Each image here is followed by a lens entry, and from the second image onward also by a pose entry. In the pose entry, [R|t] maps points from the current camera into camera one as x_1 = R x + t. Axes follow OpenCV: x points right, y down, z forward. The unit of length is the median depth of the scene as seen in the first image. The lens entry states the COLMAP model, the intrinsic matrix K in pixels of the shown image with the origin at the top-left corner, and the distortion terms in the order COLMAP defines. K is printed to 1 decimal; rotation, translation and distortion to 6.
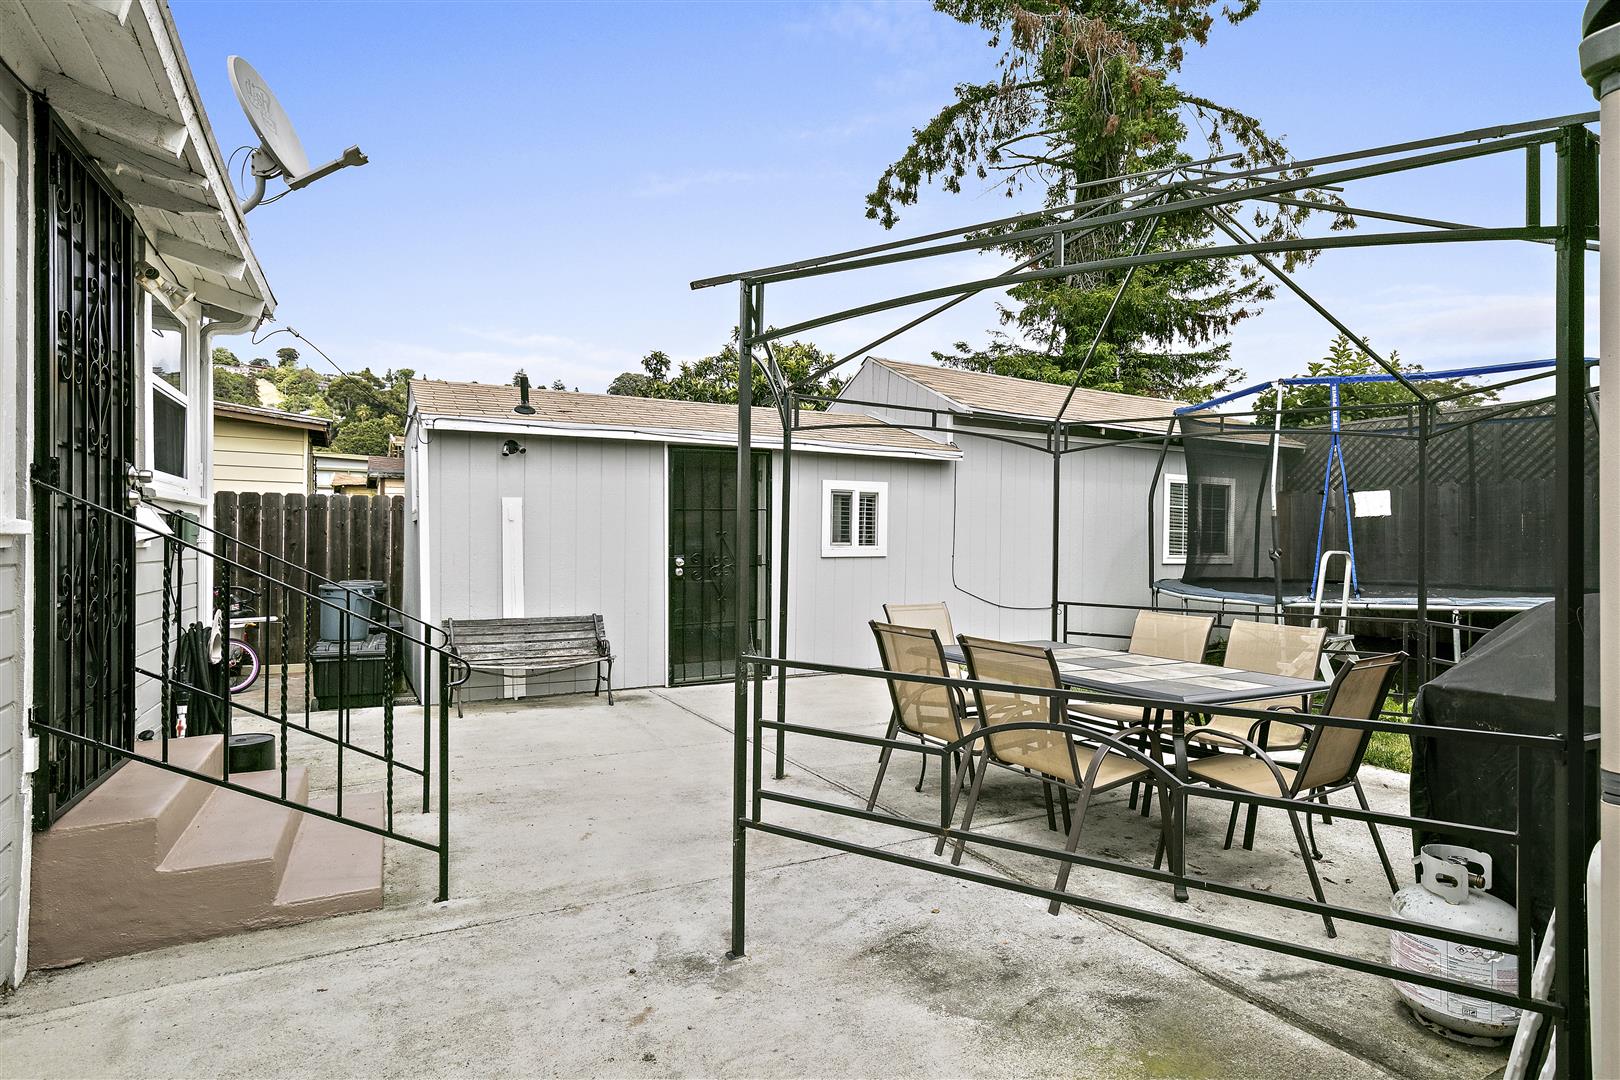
lens RADIAL K [[865.6, 0, 813.5], [0, 865.6, 543.0], [0, 0, 1]] dist [-0.002016, -0.001761]
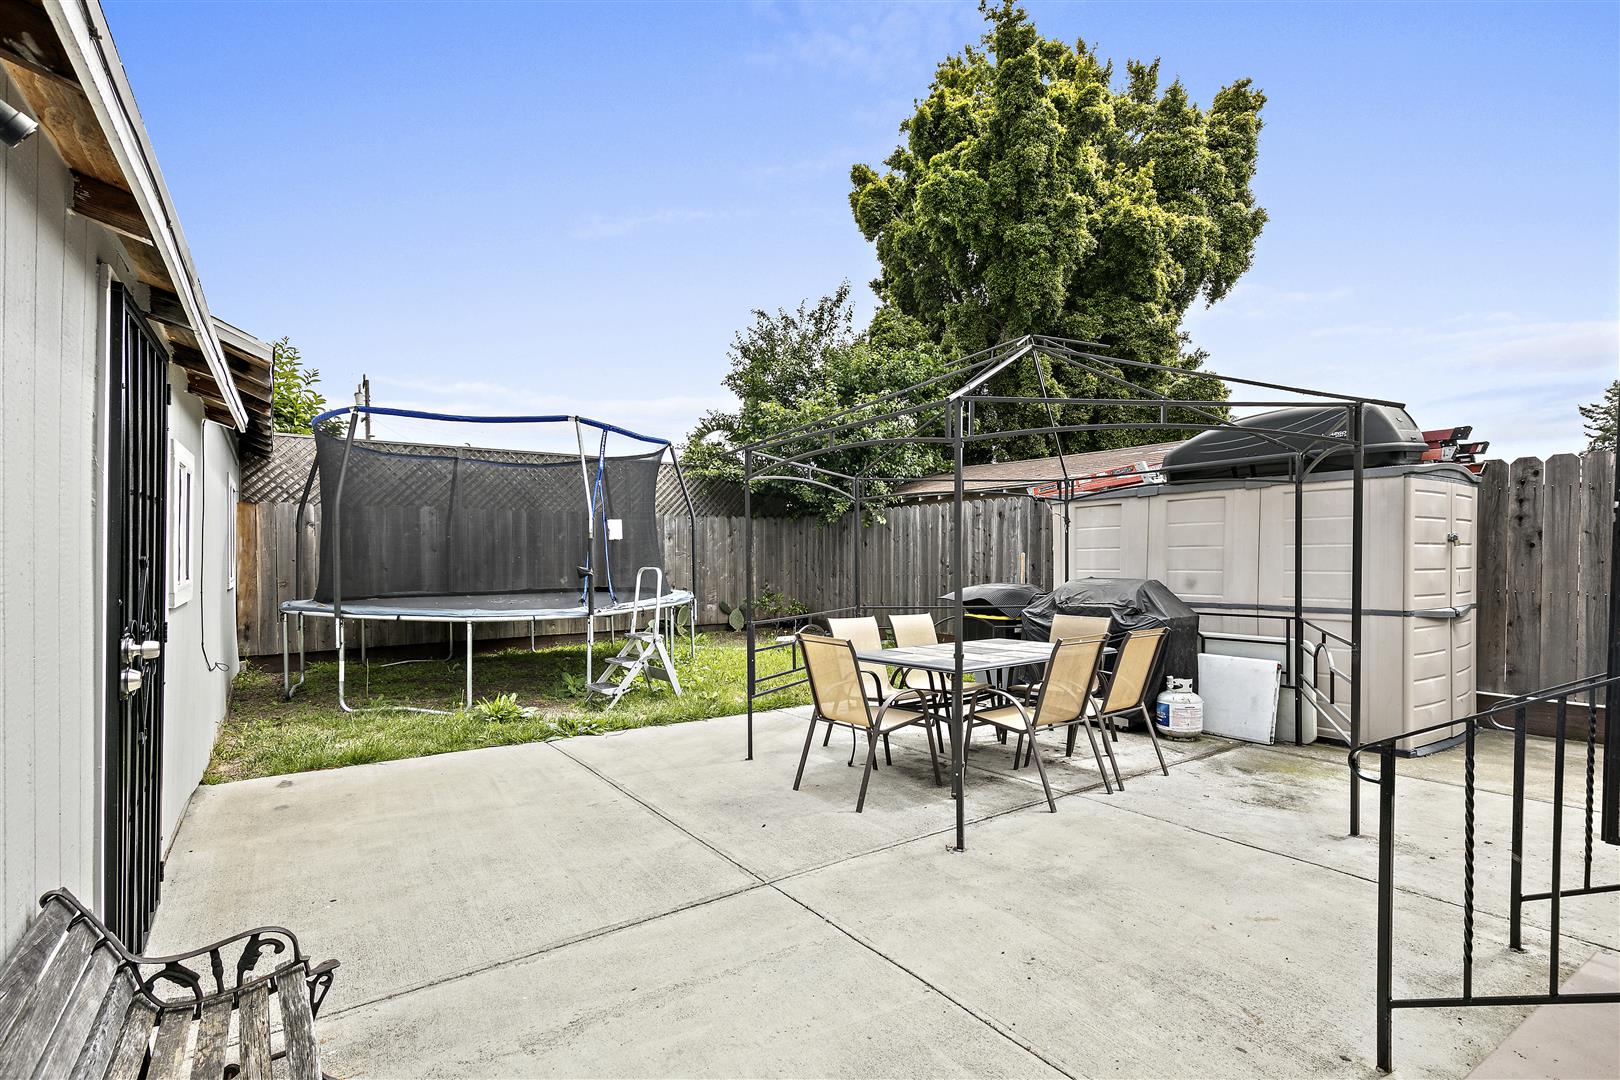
lens RADIAL K [[768.8, 0, 810.1], [0, 768.8, 549.6], [0, 0, 1]] dist [0.004379, 0.000275]
pose [[-0.121384, -0.005753, 0.992589, -0.253578], [-0.000395, 0.999983, 0.005747, -0.010867], [-0.992606, 0.000306, -0.121384, 0.399669]]
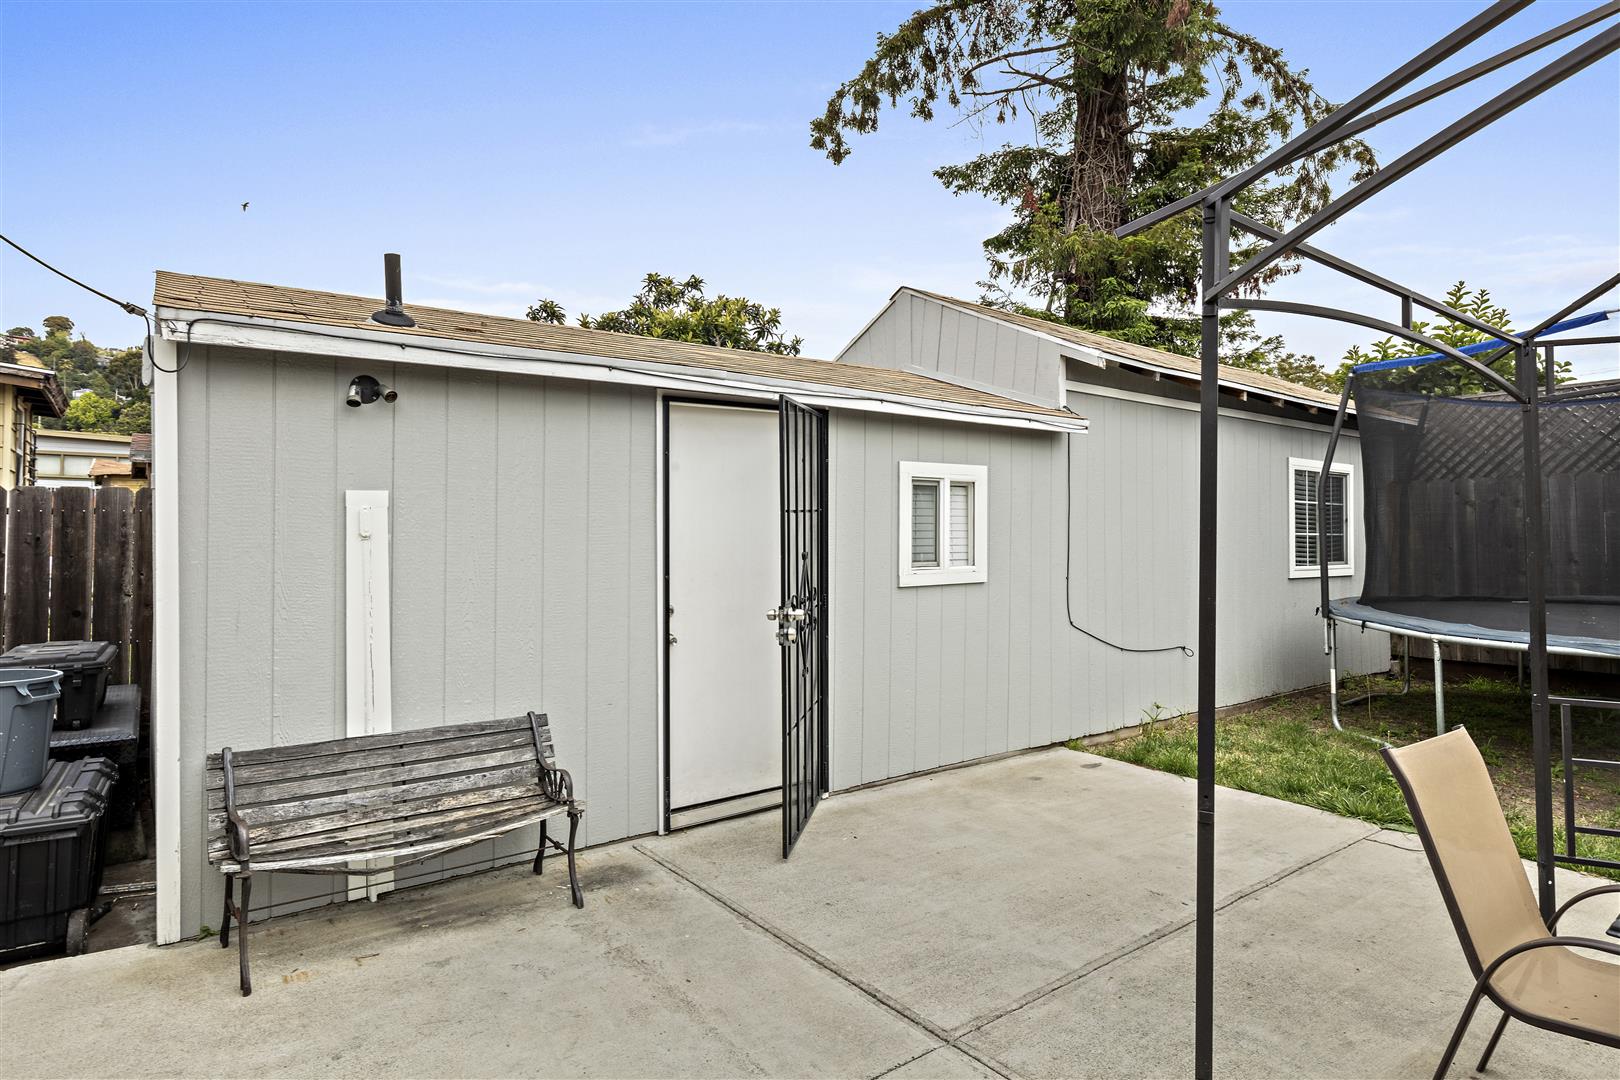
lens RADIAL K [[880.9, 0, 812.6], [0, 880.9, 514.4], [0, 0, 1]] dist [-0.003501, 0.001428]
pose [[0.987386, -0.005758, 0.158229, -0.082331], [0.009714, 0.999659, -0.024239, -0.011326], [-0.158035, 0.025471, 0.987105, 0.216507]]
